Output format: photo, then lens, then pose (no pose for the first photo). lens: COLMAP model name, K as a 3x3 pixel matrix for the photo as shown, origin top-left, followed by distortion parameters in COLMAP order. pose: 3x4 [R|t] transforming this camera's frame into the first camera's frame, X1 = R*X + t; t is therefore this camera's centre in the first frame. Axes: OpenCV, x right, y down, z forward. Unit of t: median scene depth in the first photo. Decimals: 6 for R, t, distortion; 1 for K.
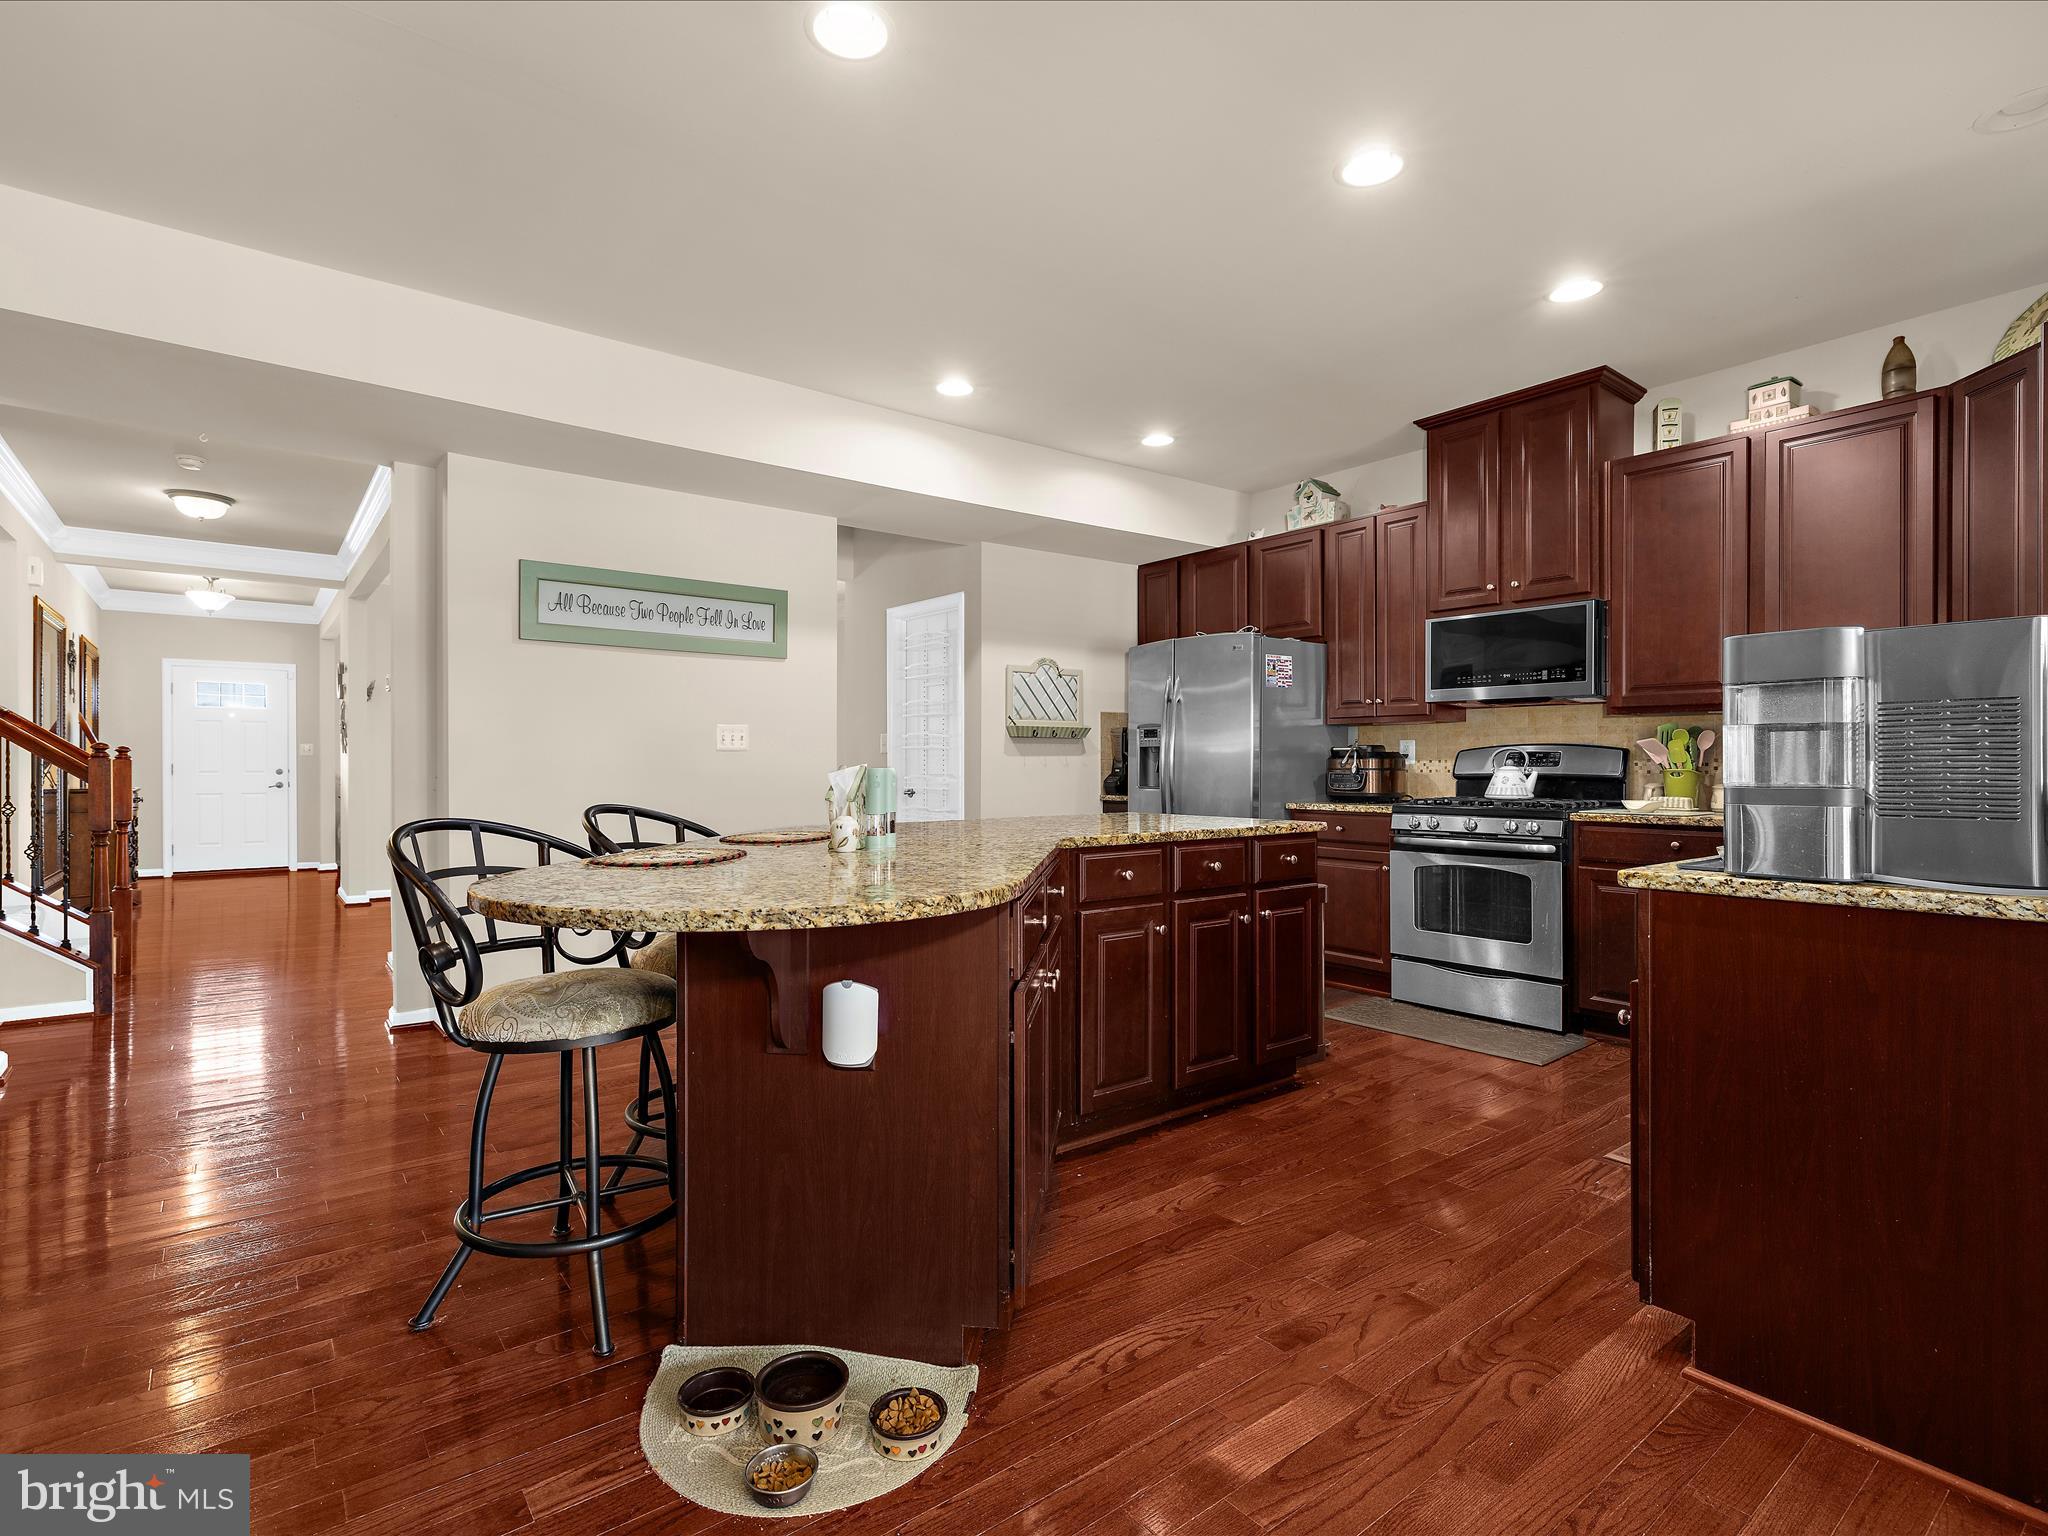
lens RADIAL K [[1006.4, 0, 998.6], [0, 1006.4, 761.7], [0, 0, 1]] dist [0.008977, -0.001627]
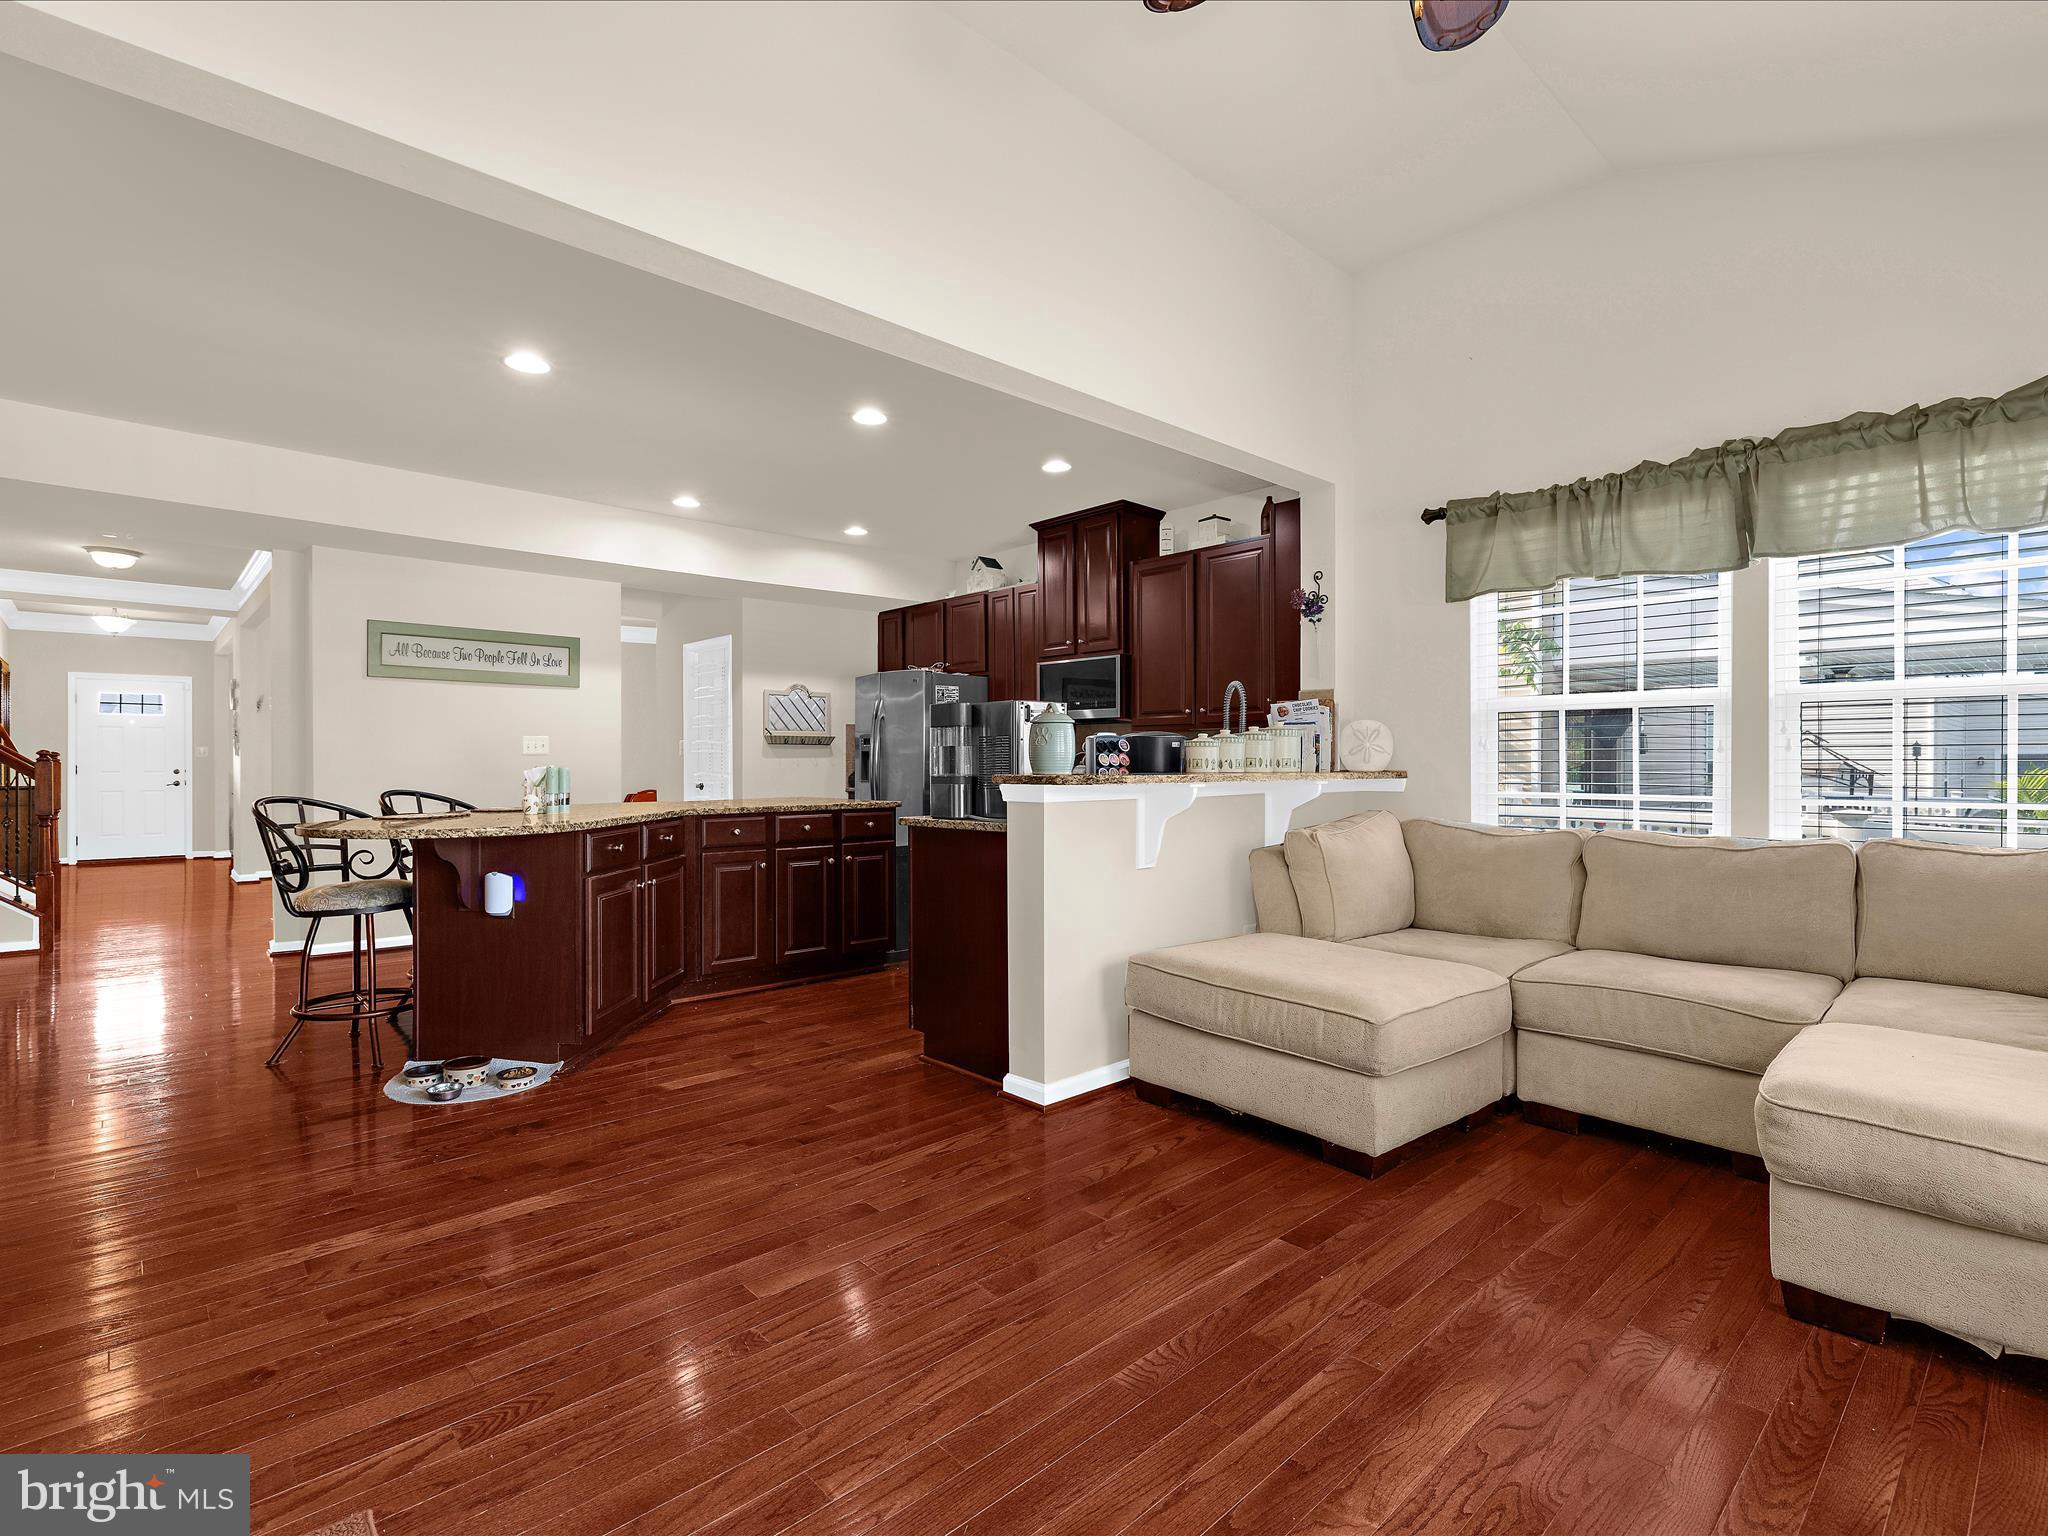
lens RADIAL K [[1006.4, 0, 1019.8], [0, 1006.4, 759.8], [0, 0, 1]] dist [0.008977, -0.001627]
pose [[0.996639, -0.001961, 0.081901, 0.280548], [0.001940, 0.999998, 0.000340, -0.003402], [-0.081901, -0.000179, 0.996640, -0.424364]]
